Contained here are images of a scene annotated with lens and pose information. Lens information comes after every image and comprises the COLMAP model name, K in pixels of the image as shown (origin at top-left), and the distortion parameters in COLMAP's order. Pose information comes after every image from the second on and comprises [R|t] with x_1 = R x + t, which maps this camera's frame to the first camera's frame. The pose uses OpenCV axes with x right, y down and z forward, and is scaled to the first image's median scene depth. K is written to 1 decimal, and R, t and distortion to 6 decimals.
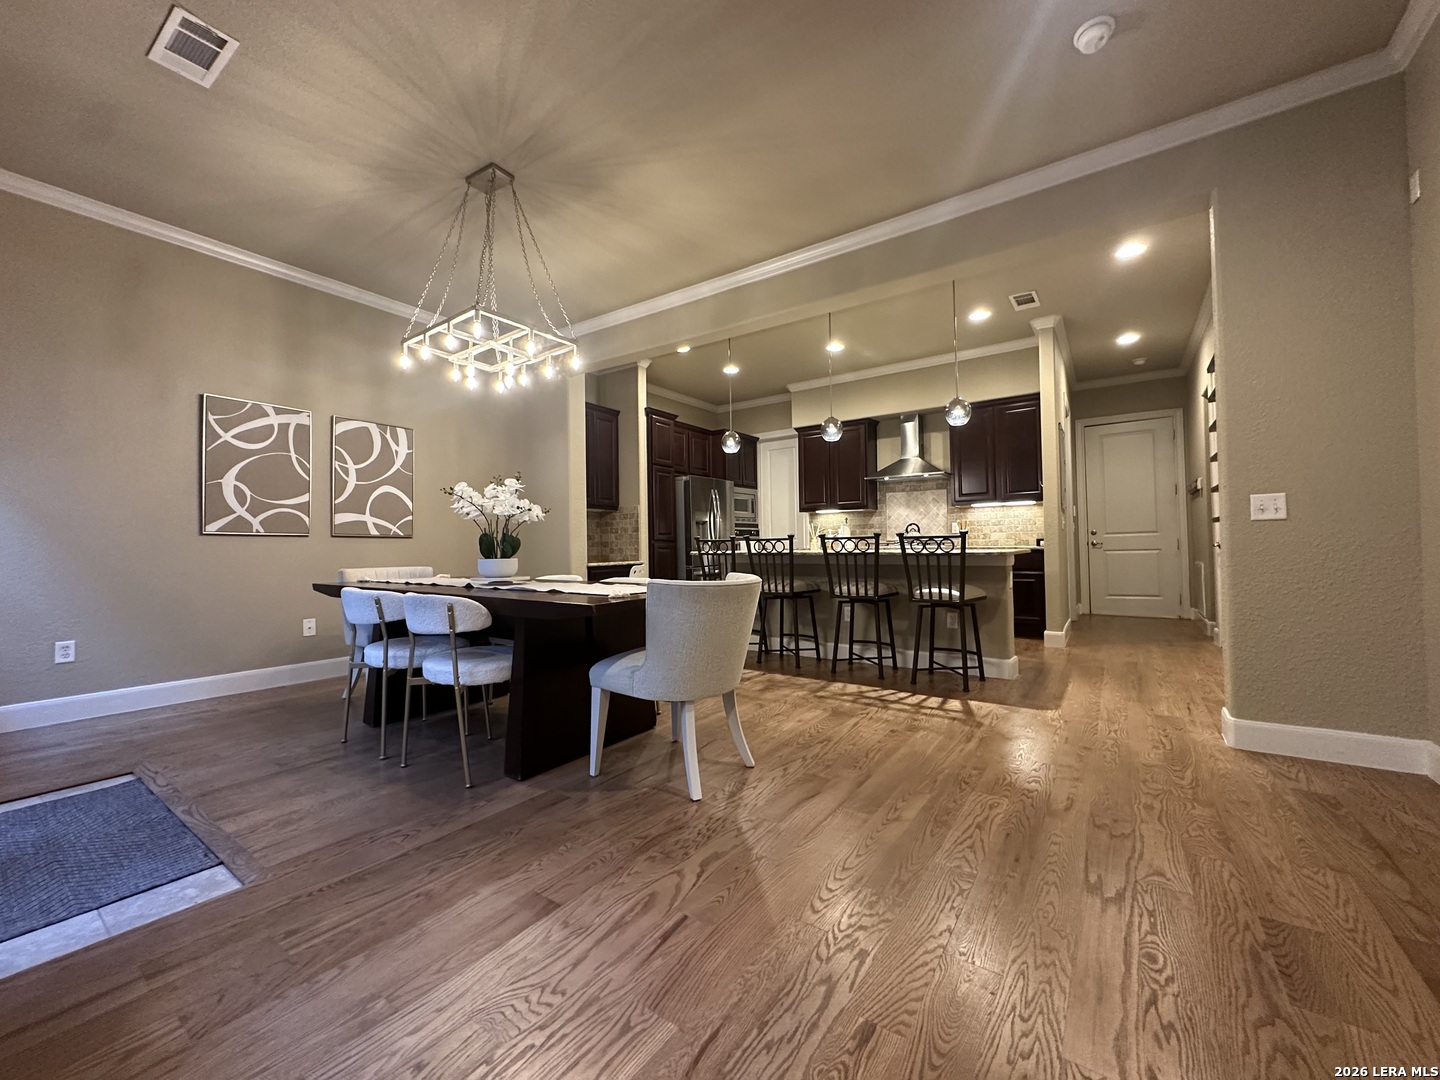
lens RADIAL K [[571.9, 0, 716.0], [0, 571.9, 536.1], [0, 0, 1]] dist [-0.003159, 0.003015]
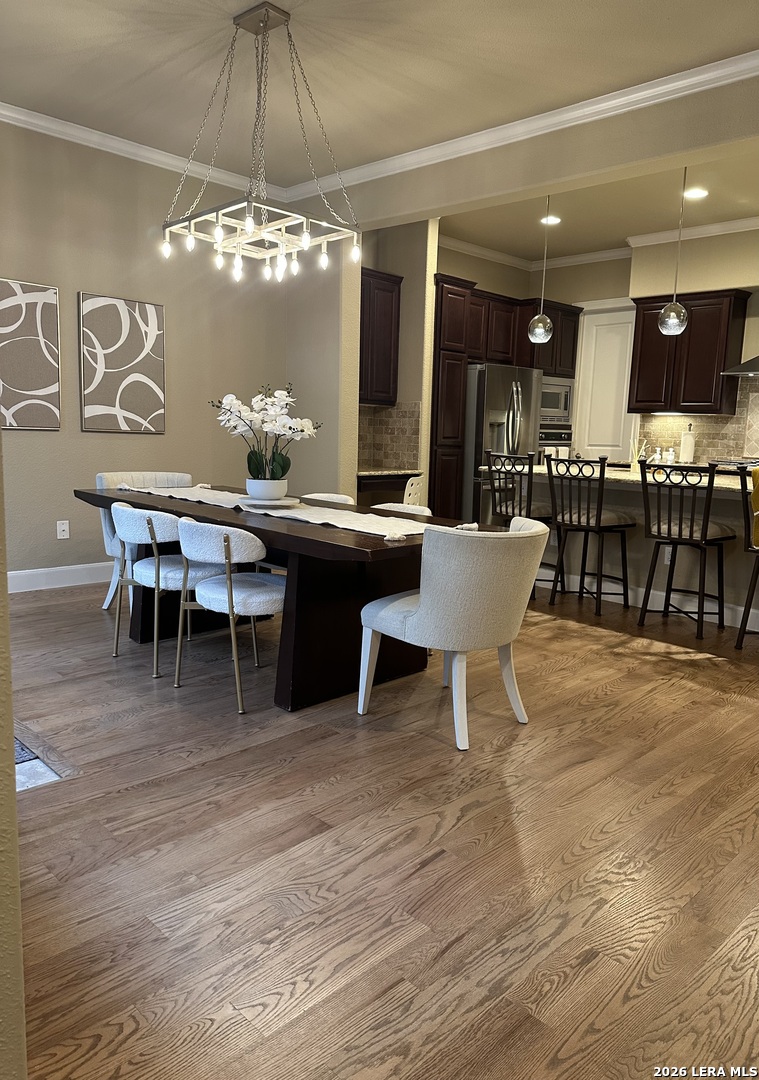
lens RADIAL K [[754.5, 0, 399.2], [0, 754.5, 531.3], [0, 0, 1]] dist [0.069484, -0.050160]
pose [[0.986192, 0.068935, -0.150577, 0.017941], [-0.044649, 0.986254, 0.159091, -0.072353], [0.159474, -0.150171, 0.975713, -0.151744]]
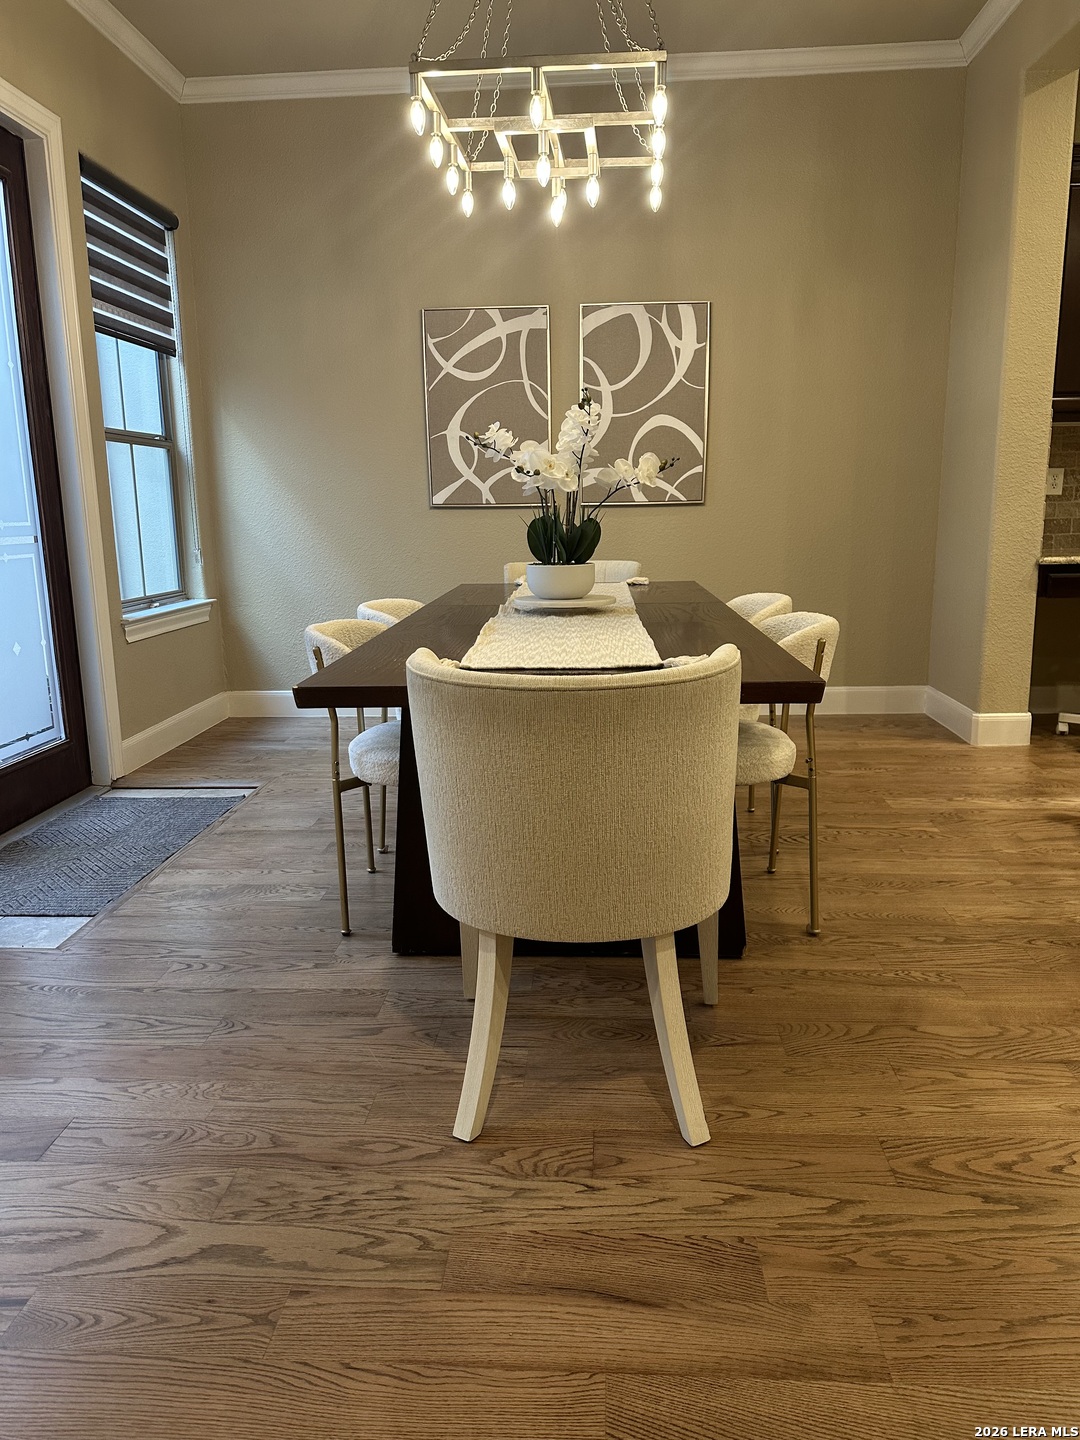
lens RADIAL K [[997.7, 0, 541.0], [0, 997.7, 735.7], [0, 0, 1]] dist [0.032342, -0.045841]
pose [[0.520343, 0.190353, -0.832471, 0.383036], [0.031816, 0.969841, 0.241651, -0.027376], [0.853364, -0.152228, 0.498594, 0.444058]]
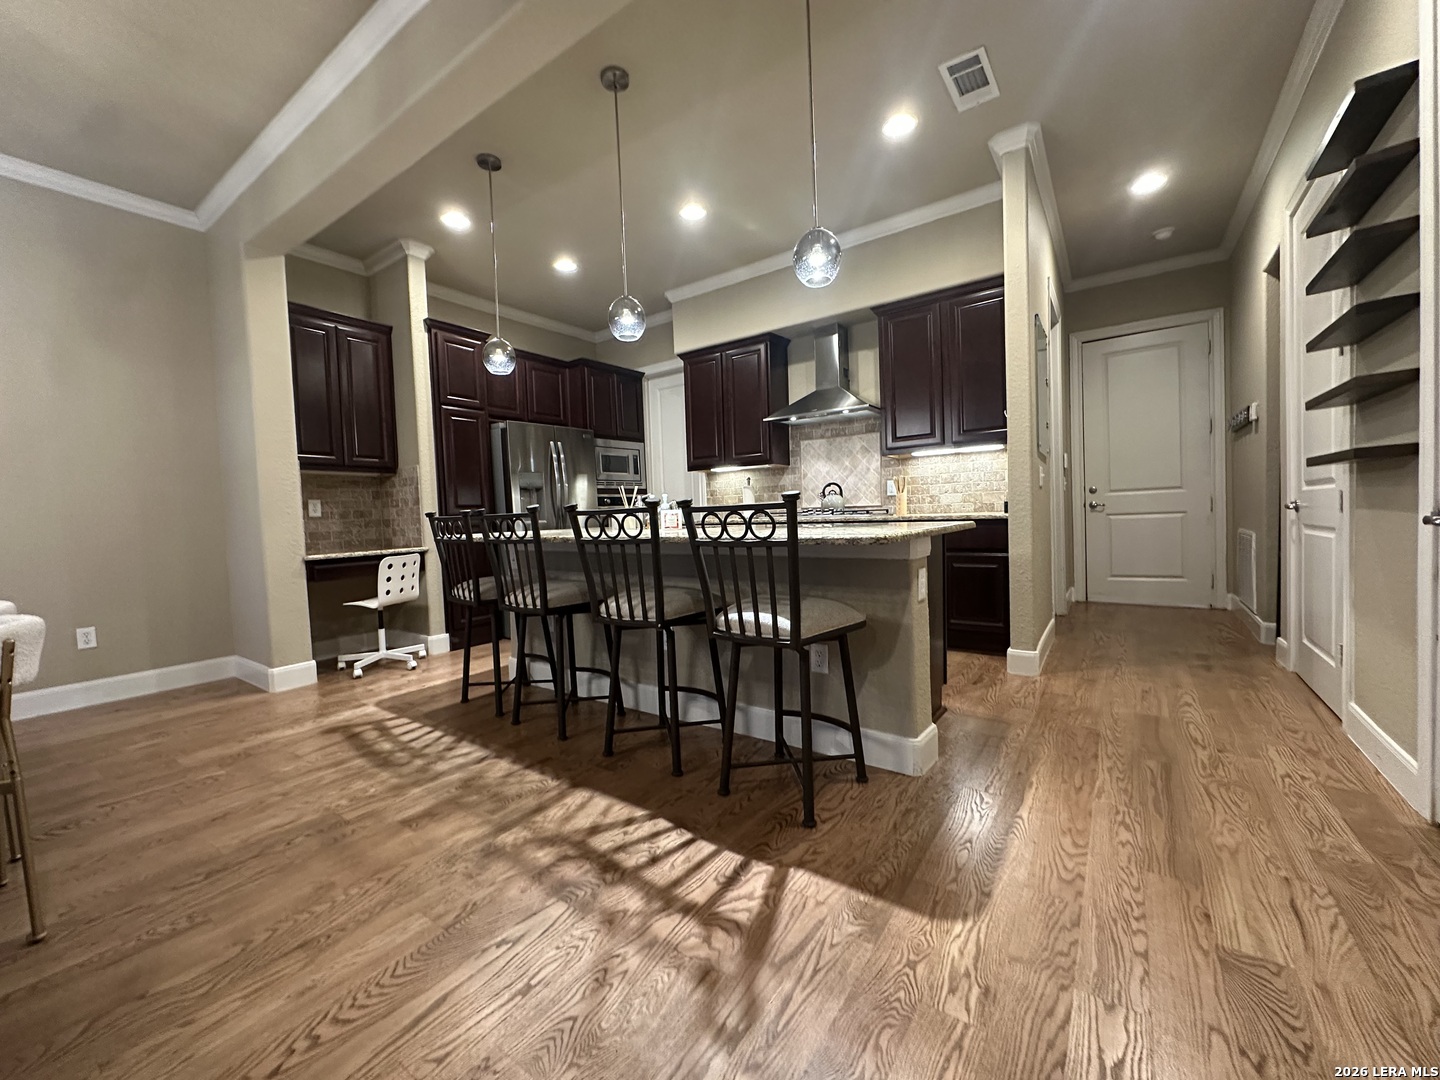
lens RADIAL K [[571.9, 0, 717.1], [0, 571.9, 535.3], [0, 0, 1]] dist [-0.003159, 0.003015]
pose [[0.999746, -0.021775, -0.005759, 0.397005], [0.022068, 0.998122, 0.057141, -0.002548], [0.004504, -0.057254, 0.998349, 0.573266]]
